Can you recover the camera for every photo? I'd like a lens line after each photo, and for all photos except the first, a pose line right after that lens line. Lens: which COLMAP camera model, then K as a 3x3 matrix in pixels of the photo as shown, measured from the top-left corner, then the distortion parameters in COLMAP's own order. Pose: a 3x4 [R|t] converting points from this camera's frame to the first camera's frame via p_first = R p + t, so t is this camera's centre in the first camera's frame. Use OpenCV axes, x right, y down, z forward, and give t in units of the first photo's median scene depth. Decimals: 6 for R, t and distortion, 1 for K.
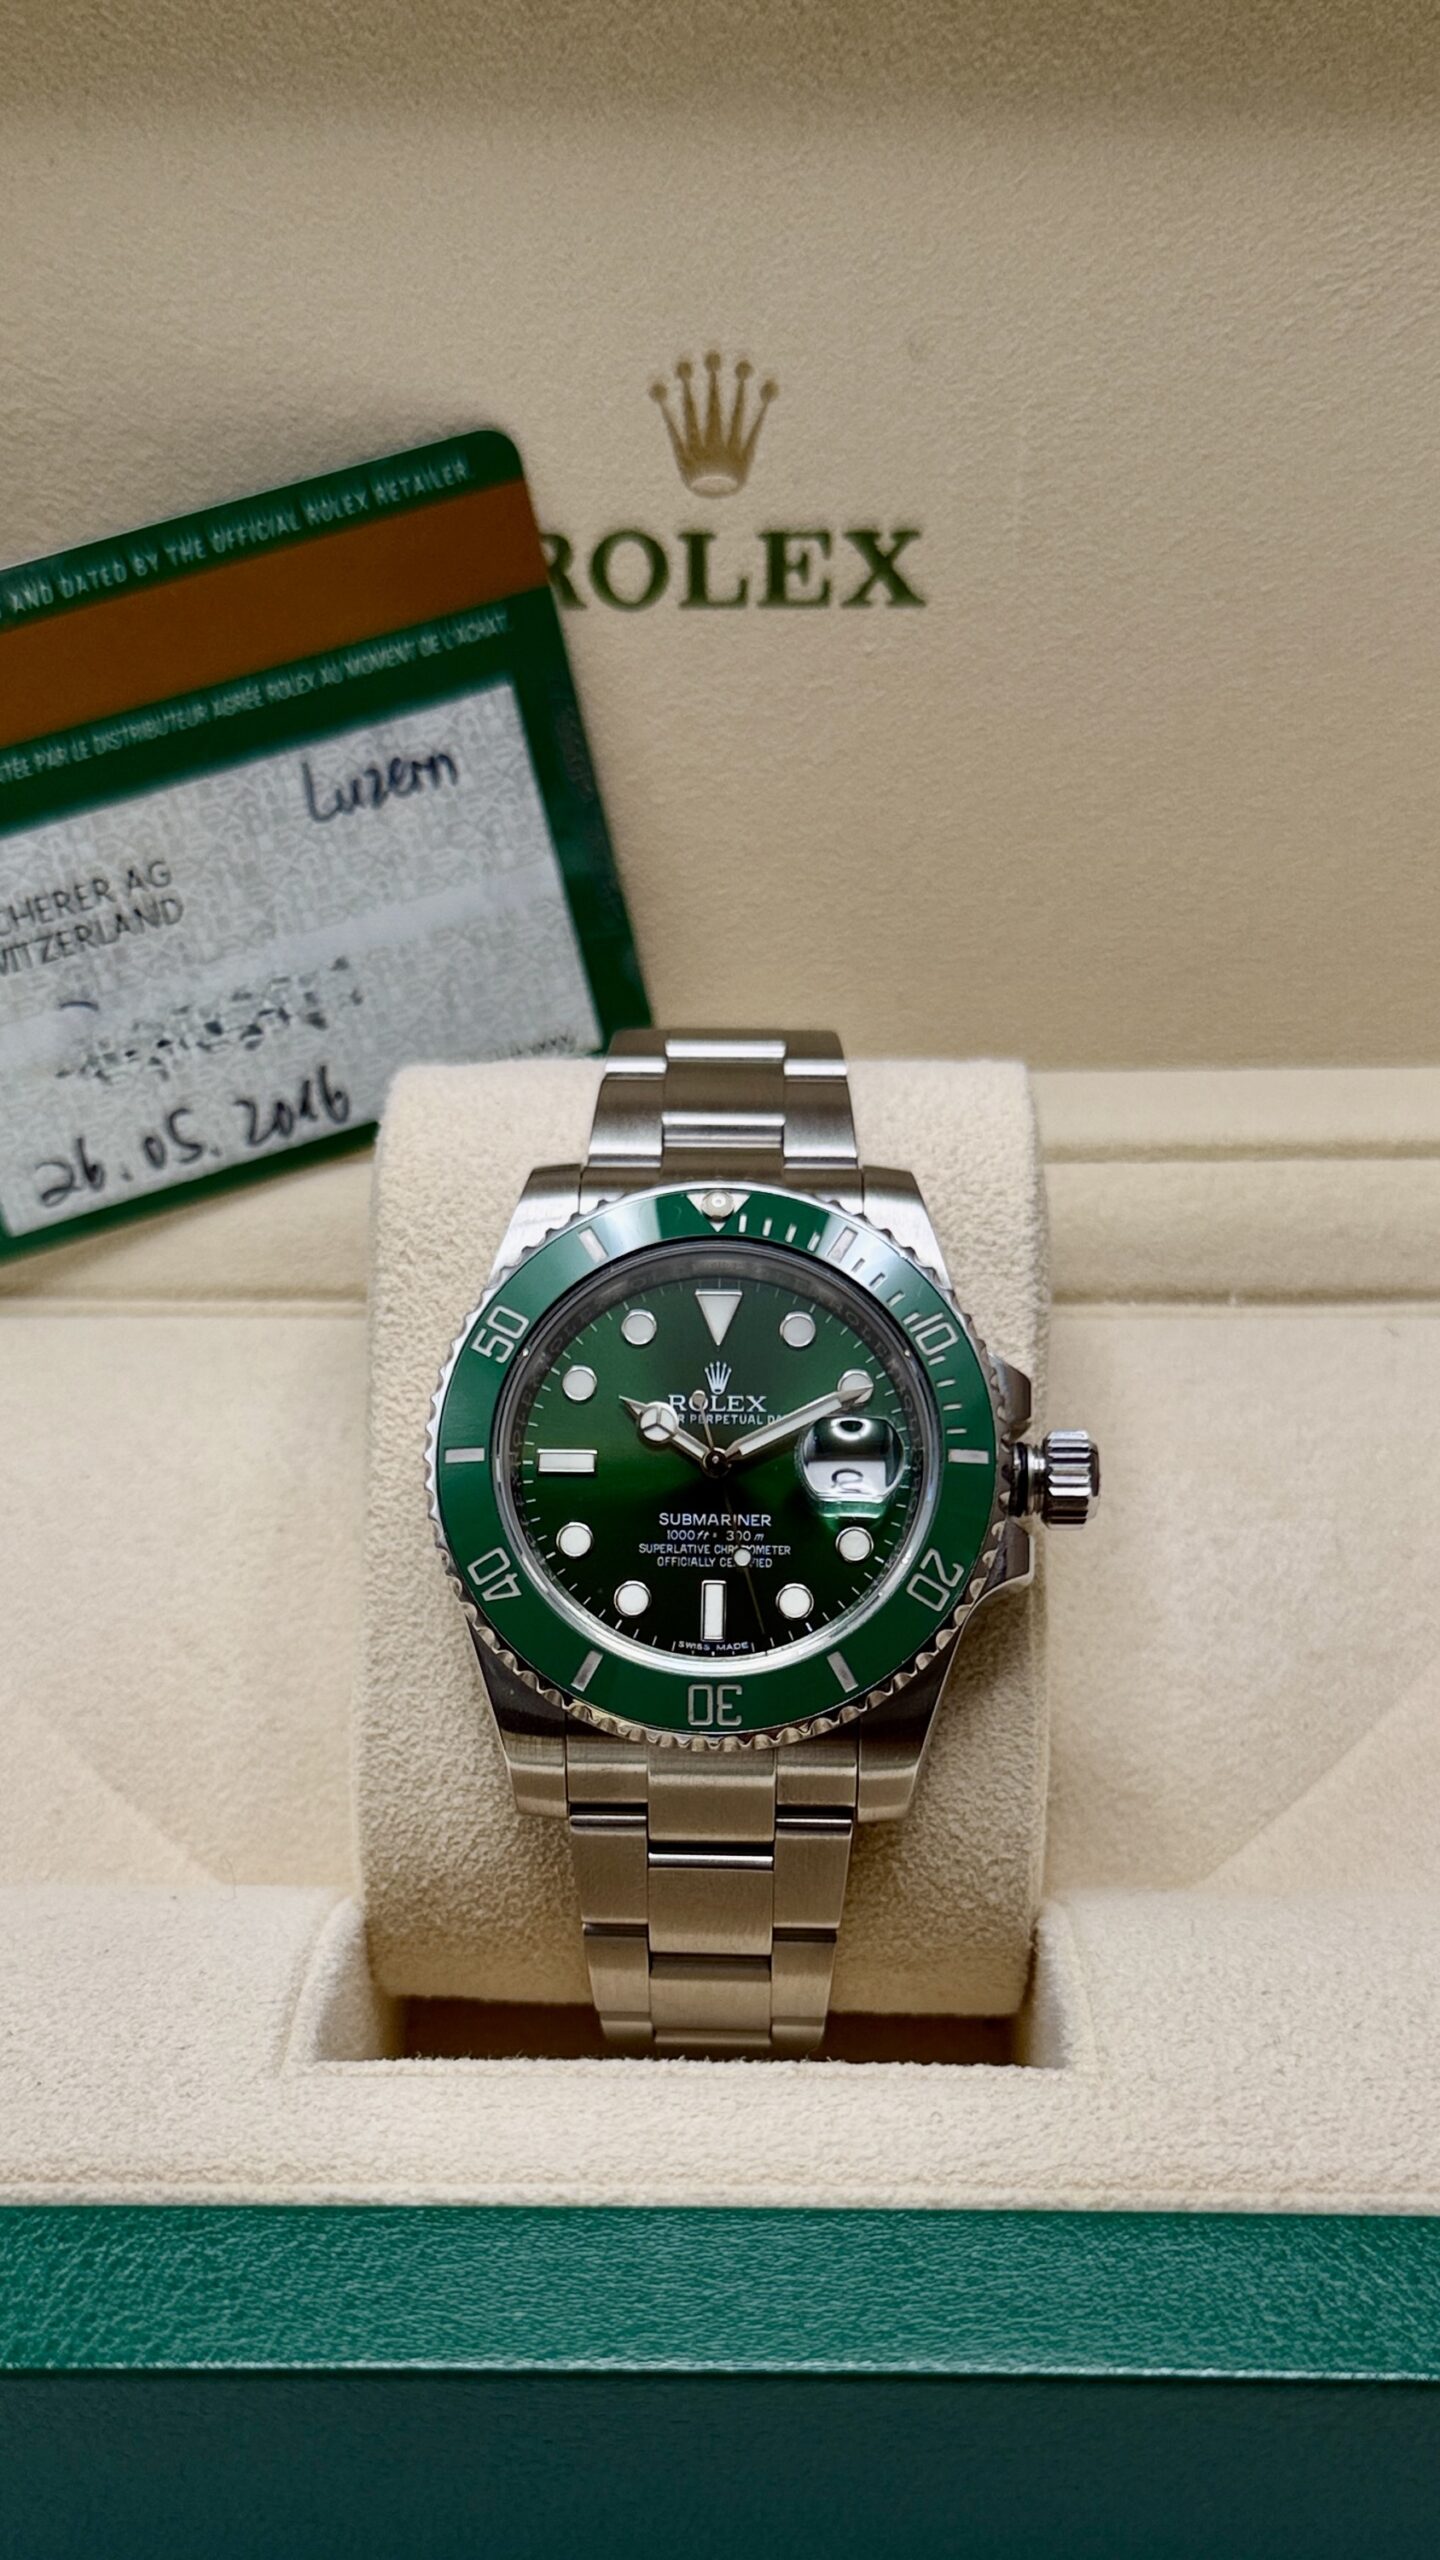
lens RADIAL K [[2949.7, 0, 722.9], [0, 2949.7, 1641.4], [0, 0, 1]] dist [0.100729, 0.000000]
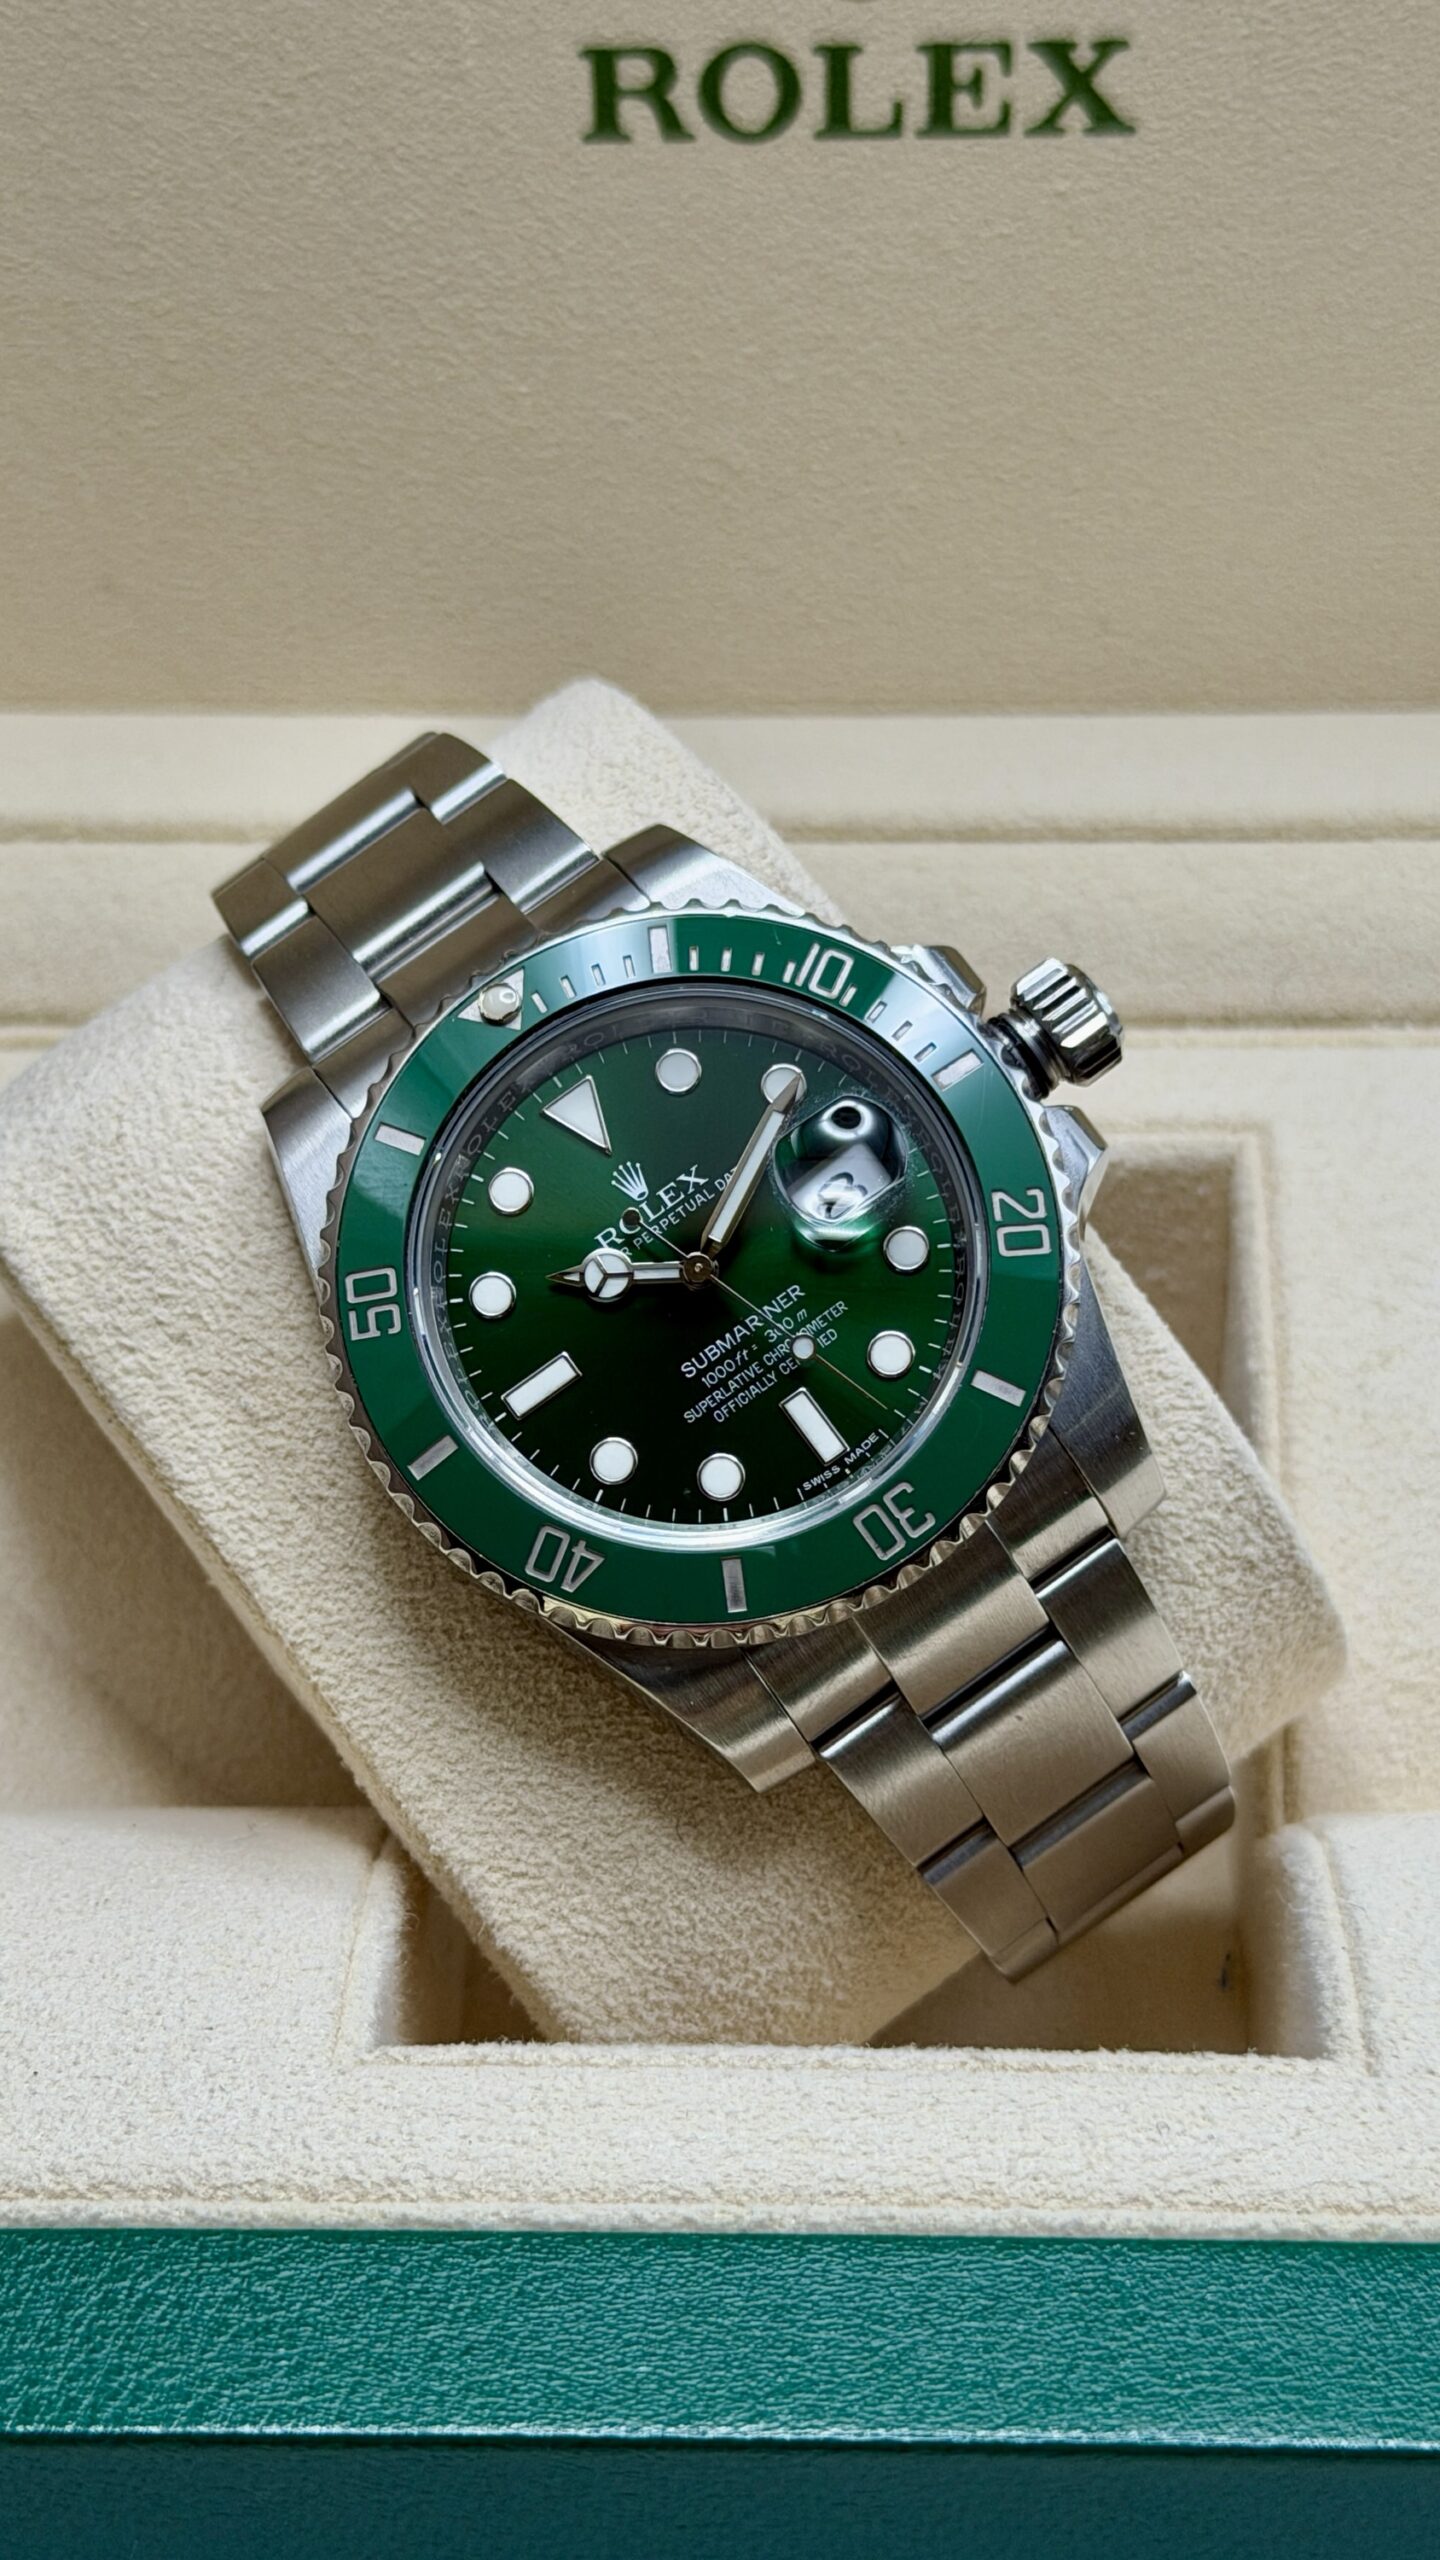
lens RADIAL K [[4378.3, 0, 723.9], [0, 4378.3, 1316.9], [0, 0, 1]] dist [0.101652, 0.000000]
pose [[0.999782, -0.001653, -0.020802, -0.017650], [0.001583, 0.999993, -0.003362, -0.045476], [0.020808, 0.003328, 0.999778, -0.163401]]
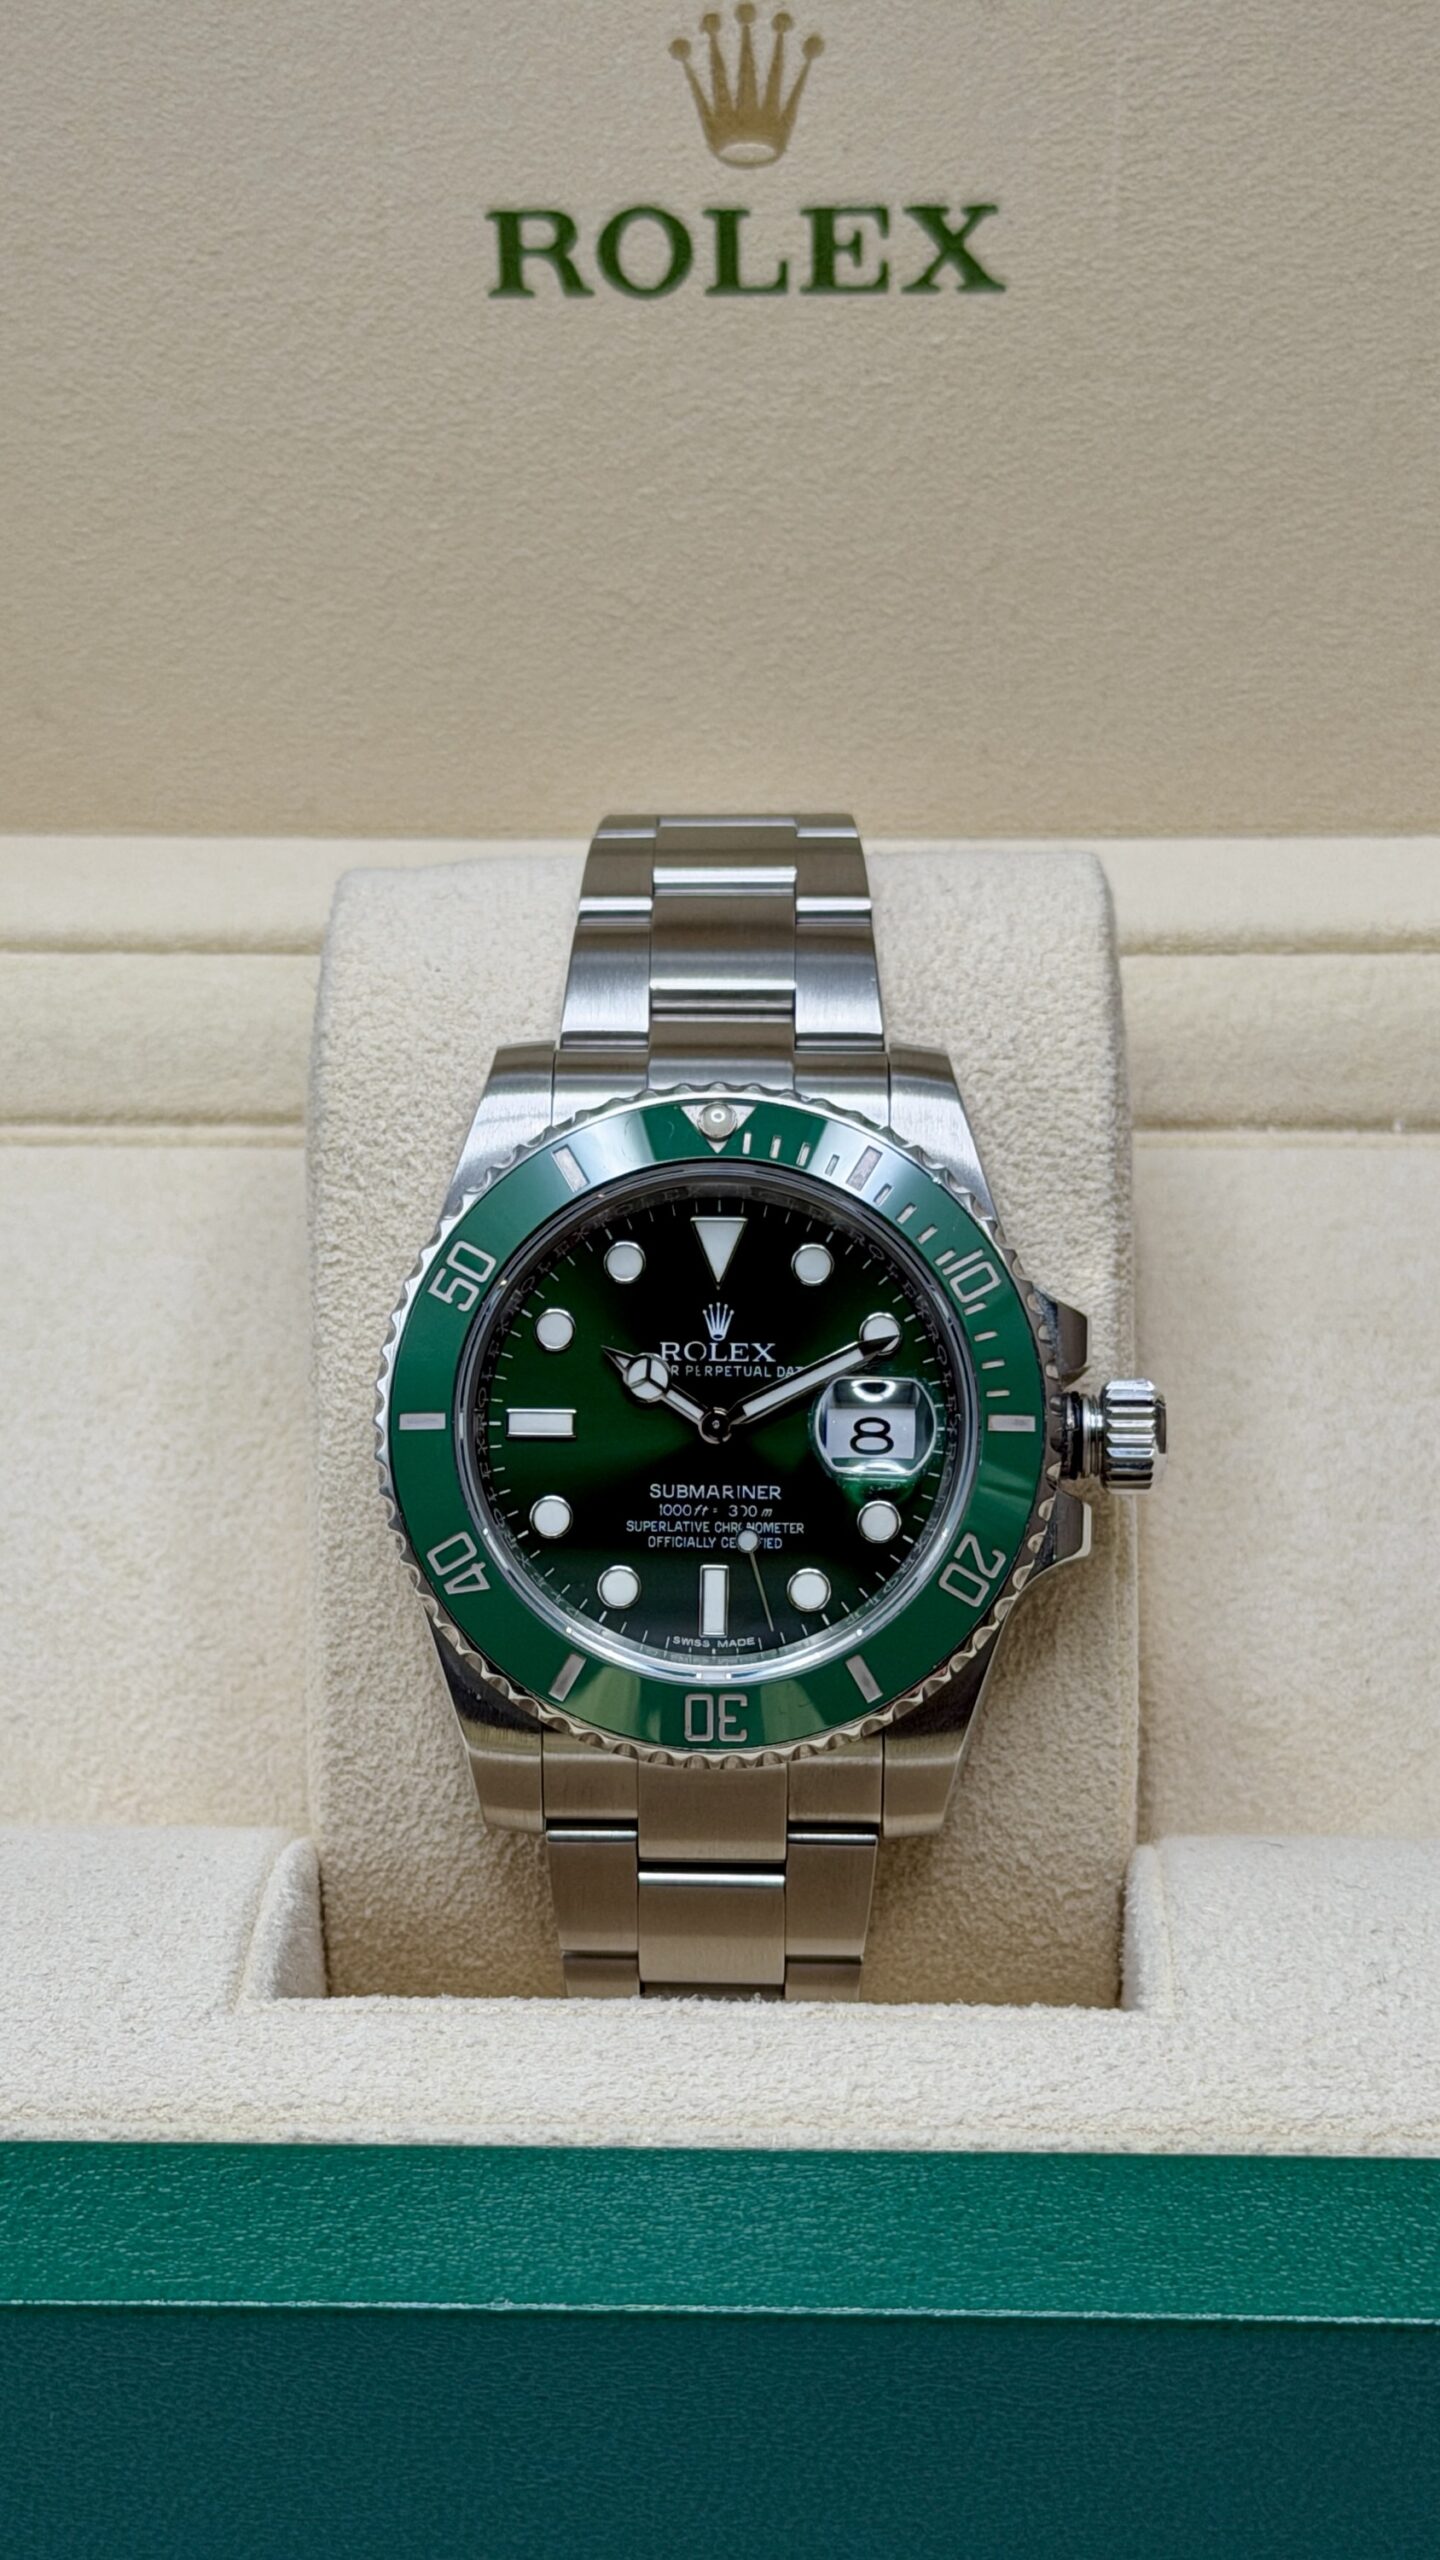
lens RADIAL K [[5105.4, 0, 685.3], [0, 5105.4, 1320.7], [0, 0, 1]] dist [0.169819, 0.000000]
pose [[0.999668, 0.001233, -0.025751, 0.019891], [-0.003117, 0.997307, -0.073272, 0.048439], [0.025591, 0.073328, 0.996979, -0.470262]]
